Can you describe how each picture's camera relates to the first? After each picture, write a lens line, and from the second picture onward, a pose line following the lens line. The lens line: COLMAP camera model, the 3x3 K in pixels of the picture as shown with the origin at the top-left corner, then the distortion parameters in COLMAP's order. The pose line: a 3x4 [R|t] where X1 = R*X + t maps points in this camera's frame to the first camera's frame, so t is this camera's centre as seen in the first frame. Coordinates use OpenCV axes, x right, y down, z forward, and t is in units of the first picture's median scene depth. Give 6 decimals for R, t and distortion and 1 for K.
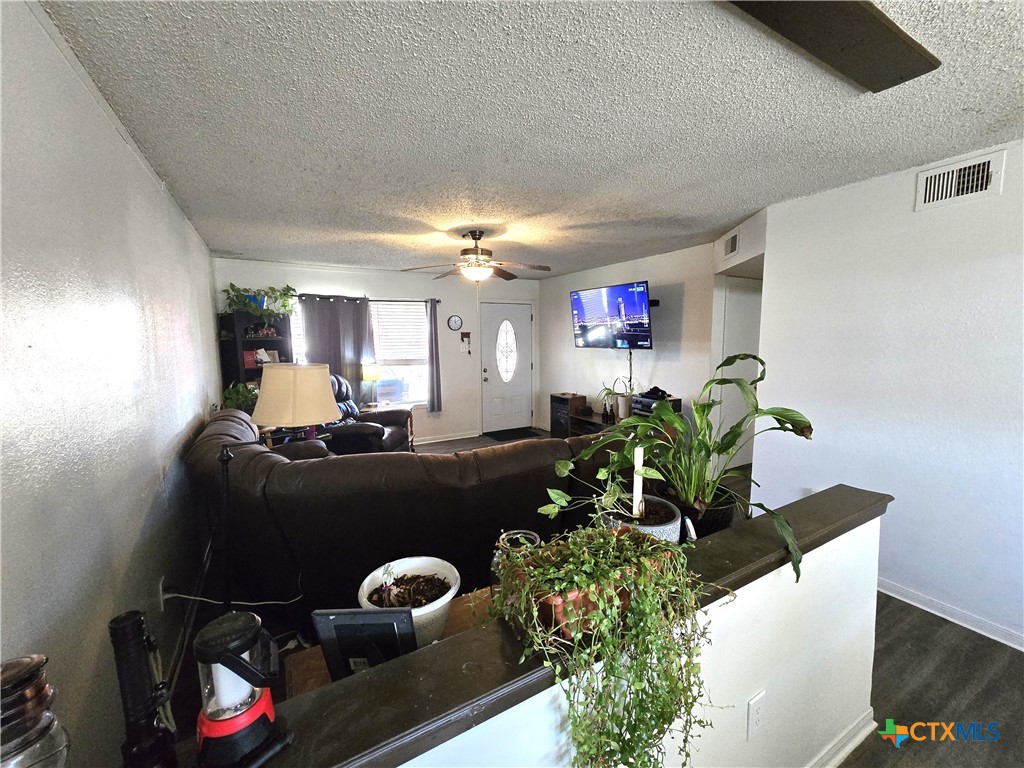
lens RADIAL K [[420.1, 0, 514.5], [0, 420.1, 381.8], [0, 0, 1]] dist [-0.003433, 0.000642]
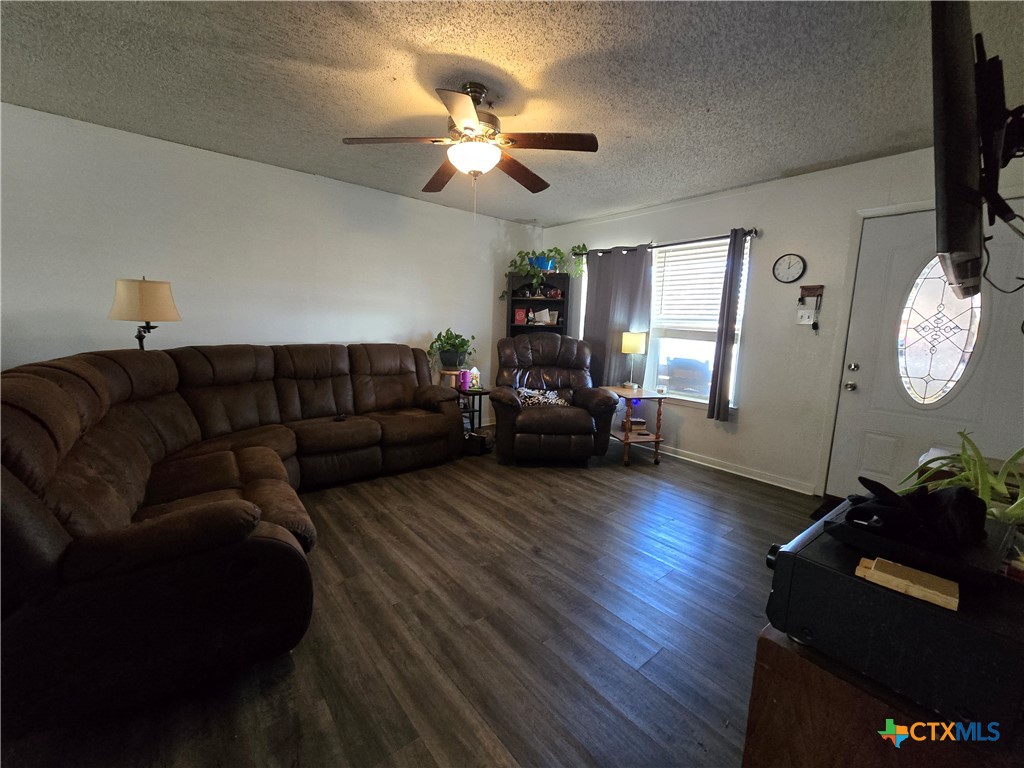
lens RADIAL K [[420.1, 0, 516.7], [0, 420.1, 381.3], [0, 0, 1]] dist [-0.003433, 0.000642]
pose [[0.176595, 0.146616, -0.973303, 0.376814], [-0.147986, 0.981558, 0.121009, -0.016059], [0.973095, 0.122665, 0.195036, 0.659992]]
